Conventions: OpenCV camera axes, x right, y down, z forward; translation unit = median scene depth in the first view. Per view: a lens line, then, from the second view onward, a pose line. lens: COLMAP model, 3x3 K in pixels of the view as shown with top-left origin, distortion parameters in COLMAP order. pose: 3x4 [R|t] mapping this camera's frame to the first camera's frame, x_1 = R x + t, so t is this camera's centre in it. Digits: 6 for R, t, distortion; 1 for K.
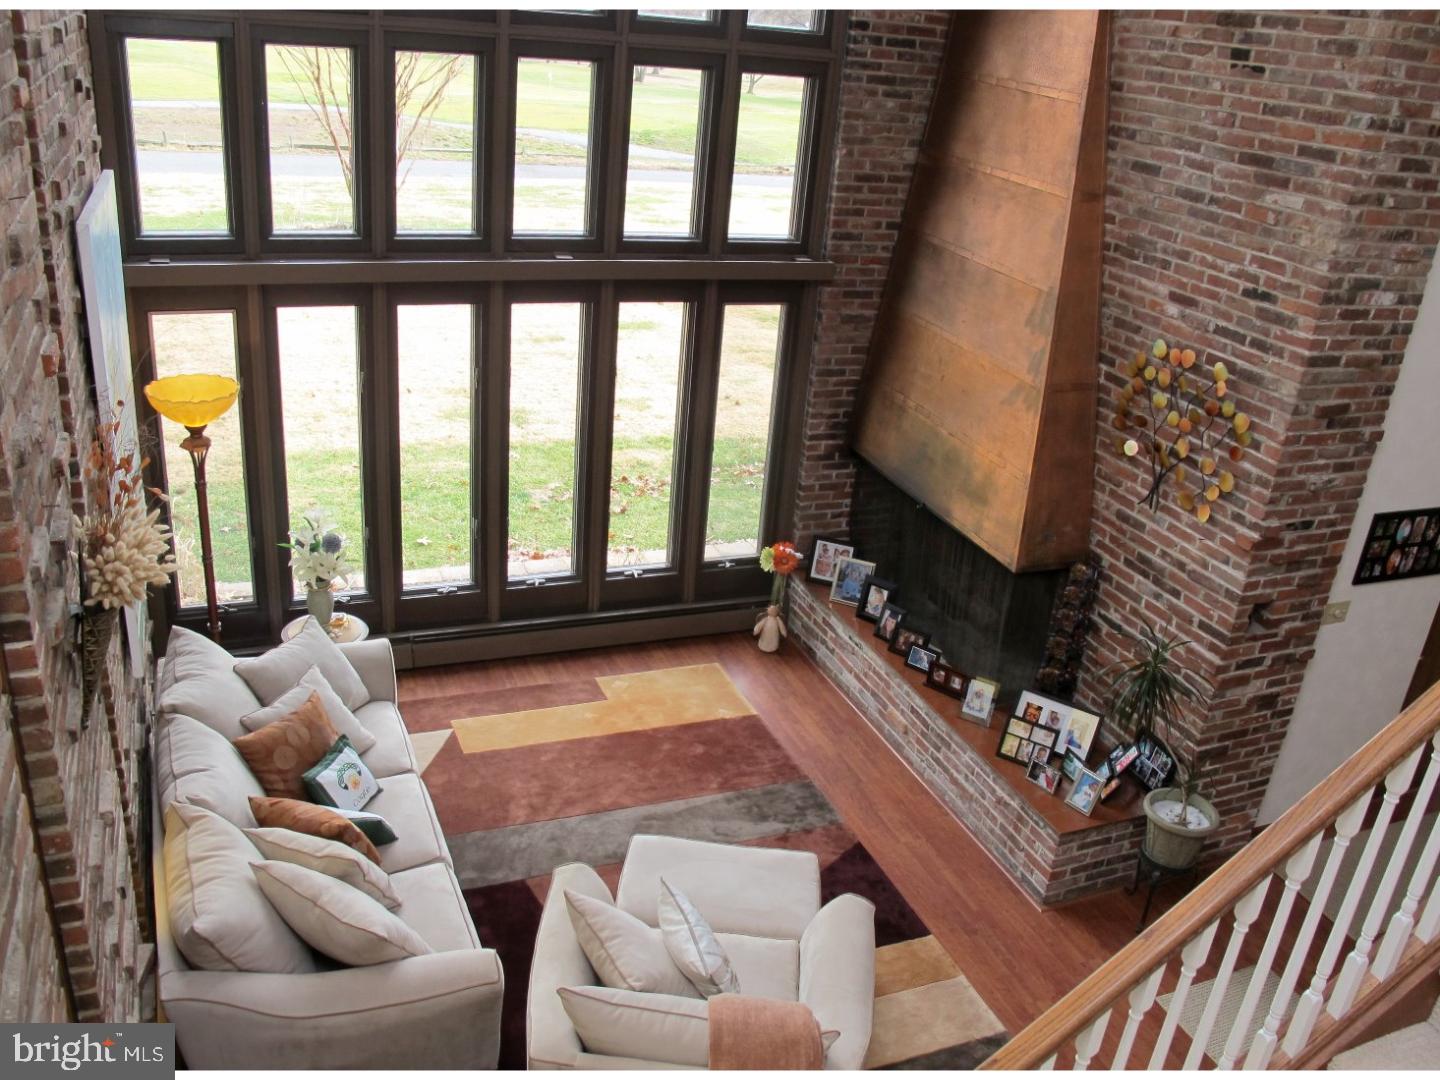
lens RADIAL K [[1256.9, 0, 703.2], [0, 1256.9, 541.3], [0, 0, 1]] dist [-0.148325, 0.131185]
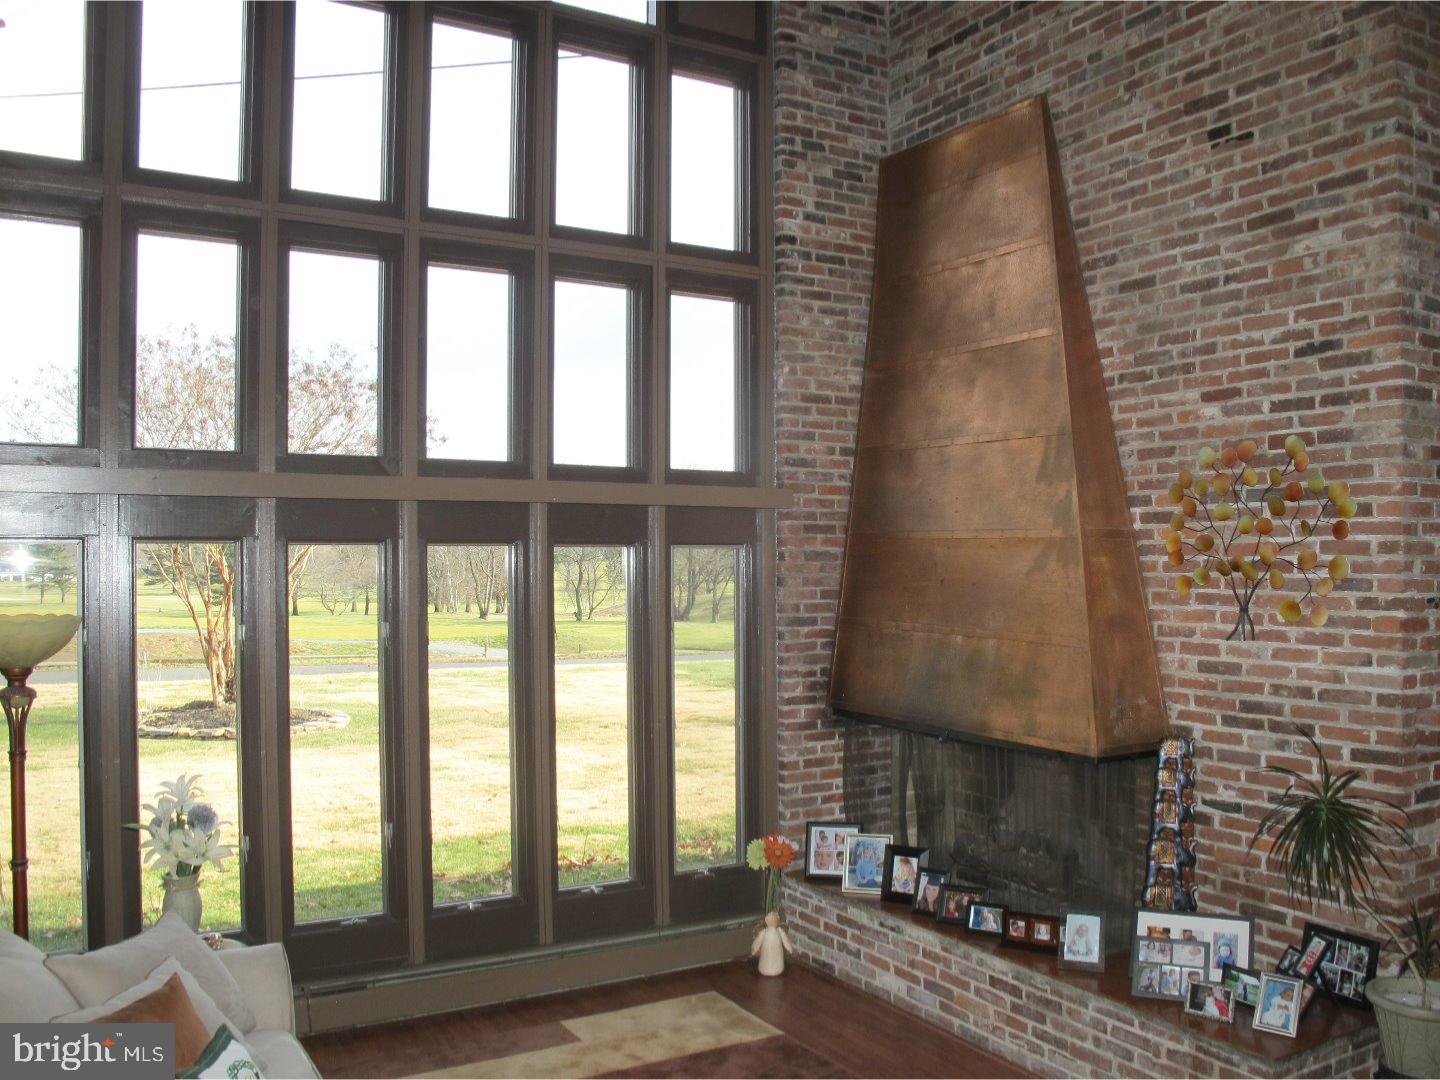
lens RADIAL K [[1230.1, 0, 720.0], [0, 1230.1, 540.0], [0, 0, 1]] dist [-0.154191, 0.130188]
pose [[0.985856, -0.080612, 0.146936, -0.079888], [0.133023, 0.909676, -0.393440, 0.153114], [-0.101948, 0.407421, 0.907532, 0.240178]]
